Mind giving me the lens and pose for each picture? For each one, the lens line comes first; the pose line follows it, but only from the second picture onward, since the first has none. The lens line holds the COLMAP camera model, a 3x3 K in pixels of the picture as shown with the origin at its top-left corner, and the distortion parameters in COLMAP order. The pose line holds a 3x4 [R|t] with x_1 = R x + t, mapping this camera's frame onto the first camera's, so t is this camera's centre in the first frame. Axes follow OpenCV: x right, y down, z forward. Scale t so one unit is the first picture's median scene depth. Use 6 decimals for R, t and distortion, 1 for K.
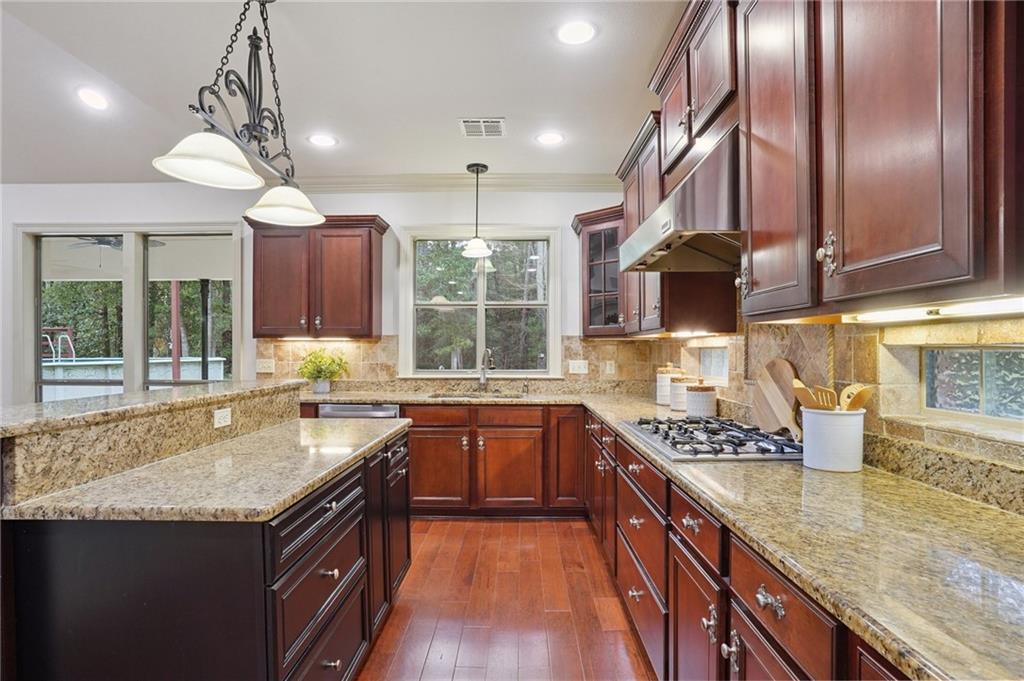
lens RADIAL K [[533.0, 0, 509.7], [0, 533.0, 345.1], [0, 0, 1]] dist [-0.003427, 0.000754]
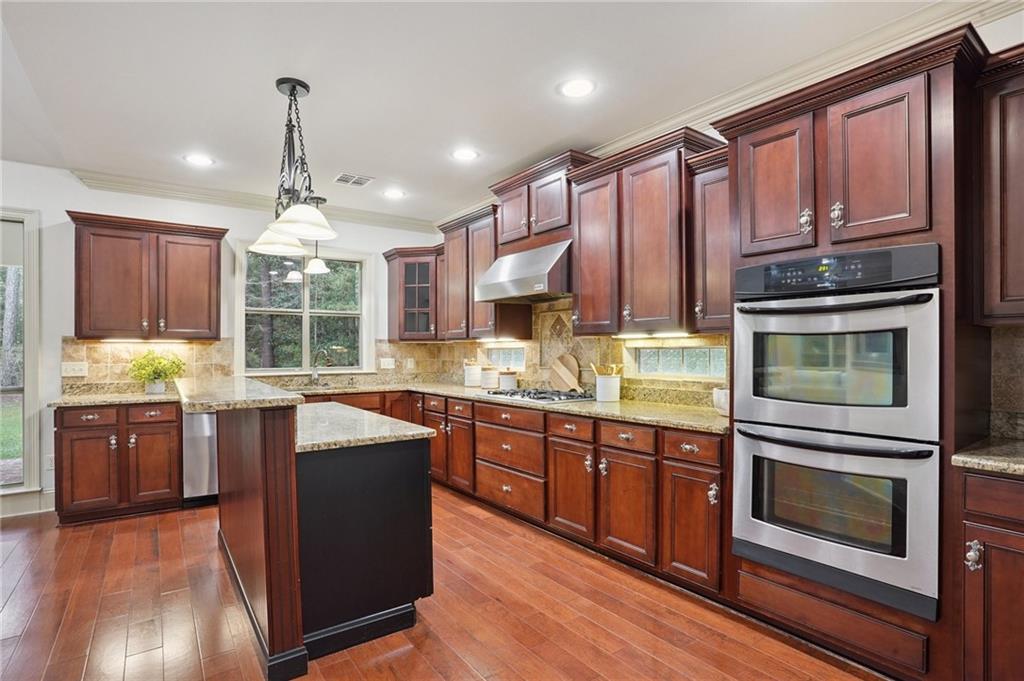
lens RADIAL K [[533.0, 0, 509.7], [0, 533.0, 345.1], [0, 0, 1]] dist [-0.003427, 0.000754]
pose [[0.802147, 0.000898, 0.597126, -0.432410], [-0.000070, 0.999999, -0.001410, -0.001978], [-0.597127, 0.001089, 0.802146, -0.227050]]
